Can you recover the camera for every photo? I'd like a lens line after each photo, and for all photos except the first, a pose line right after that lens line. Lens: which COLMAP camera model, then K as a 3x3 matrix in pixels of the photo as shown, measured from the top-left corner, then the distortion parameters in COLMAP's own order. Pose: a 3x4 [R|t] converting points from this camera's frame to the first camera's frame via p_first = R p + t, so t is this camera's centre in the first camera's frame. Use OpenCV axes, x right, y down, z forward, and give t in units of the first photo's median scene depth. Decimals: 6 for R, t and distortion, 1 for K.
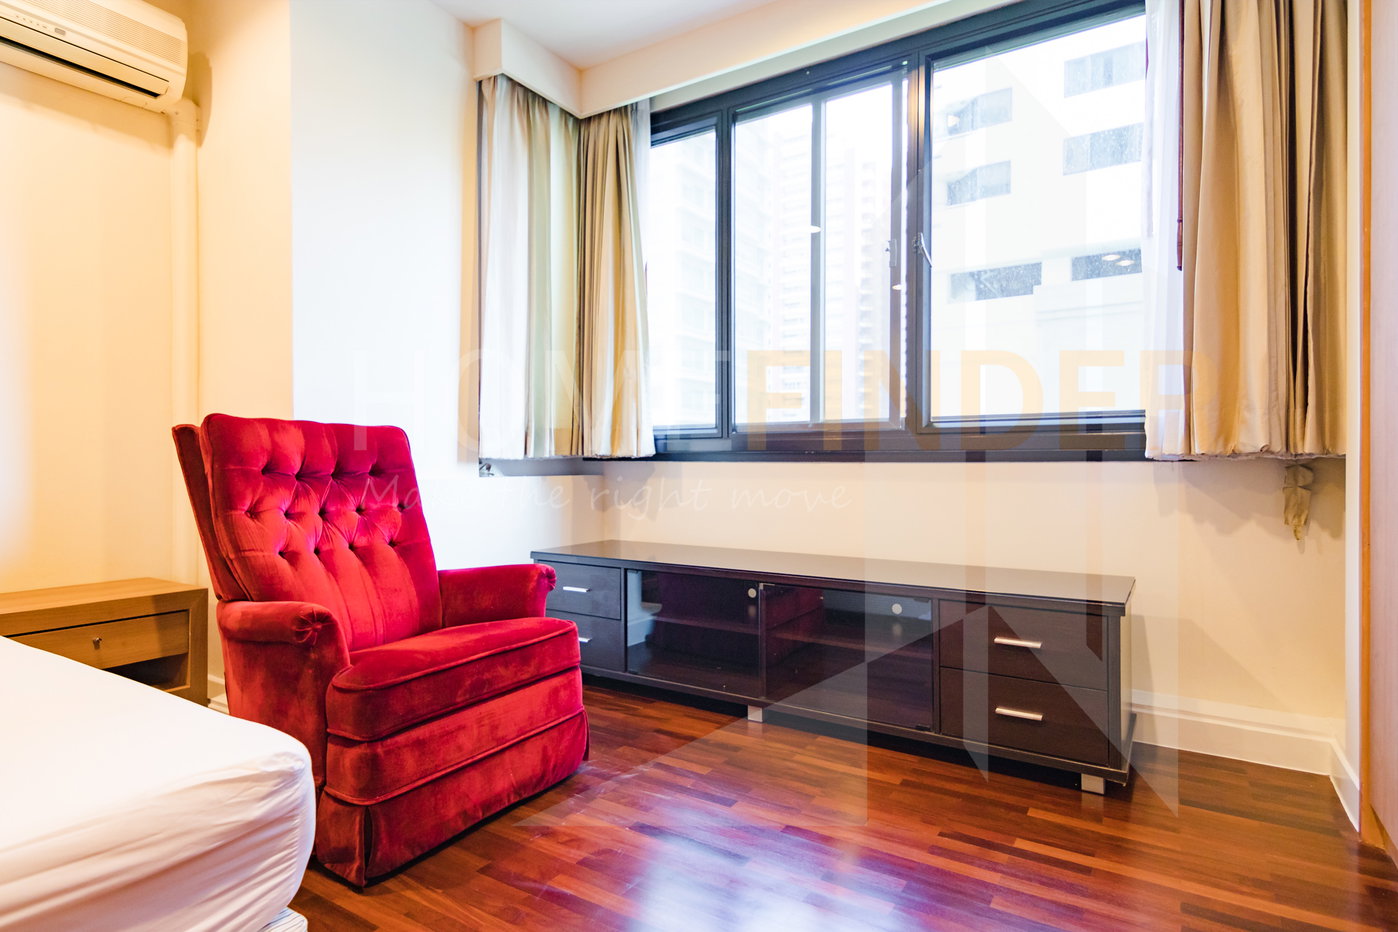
lens RADIAL K [[751.8, 0, 691.3], [0, 751.8, 459.6], [0, 0, 1]] dist [0.007529, -0.007361]
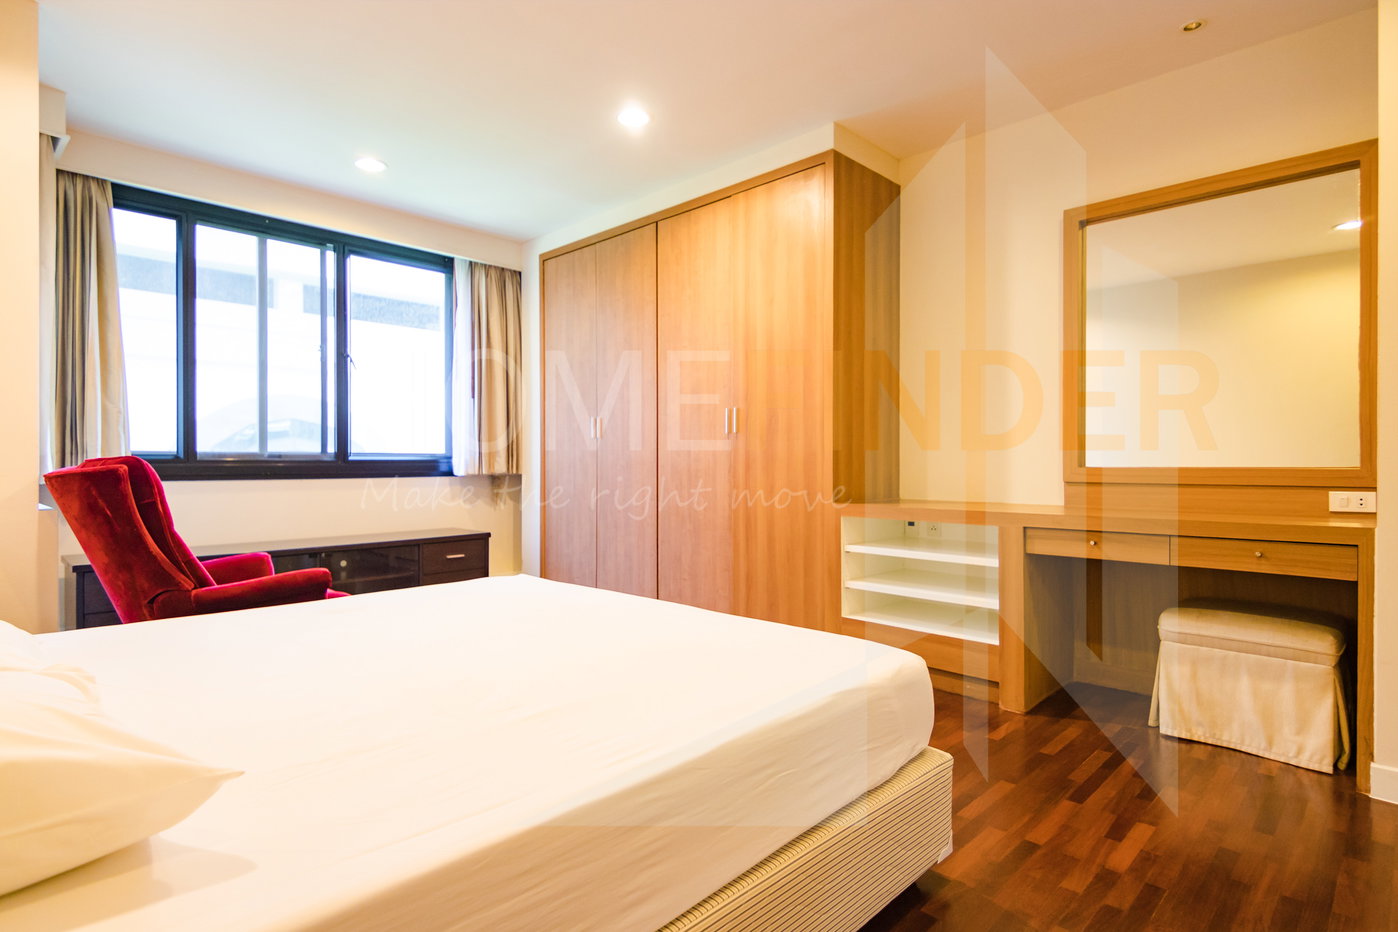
lens RADIAL K [[723.1, 0, 698.7], [0, 723.1, 464.5], [0, 0, 1]] dist [-0.008697, -0.008837]
pose [[0.206283, -0.007929, 0.978460, -1.113991], [-0.000856, 0.999965, 0.008283, -0.042761], [-0.978492, -0.002547, 0.206269, -0.143606]]
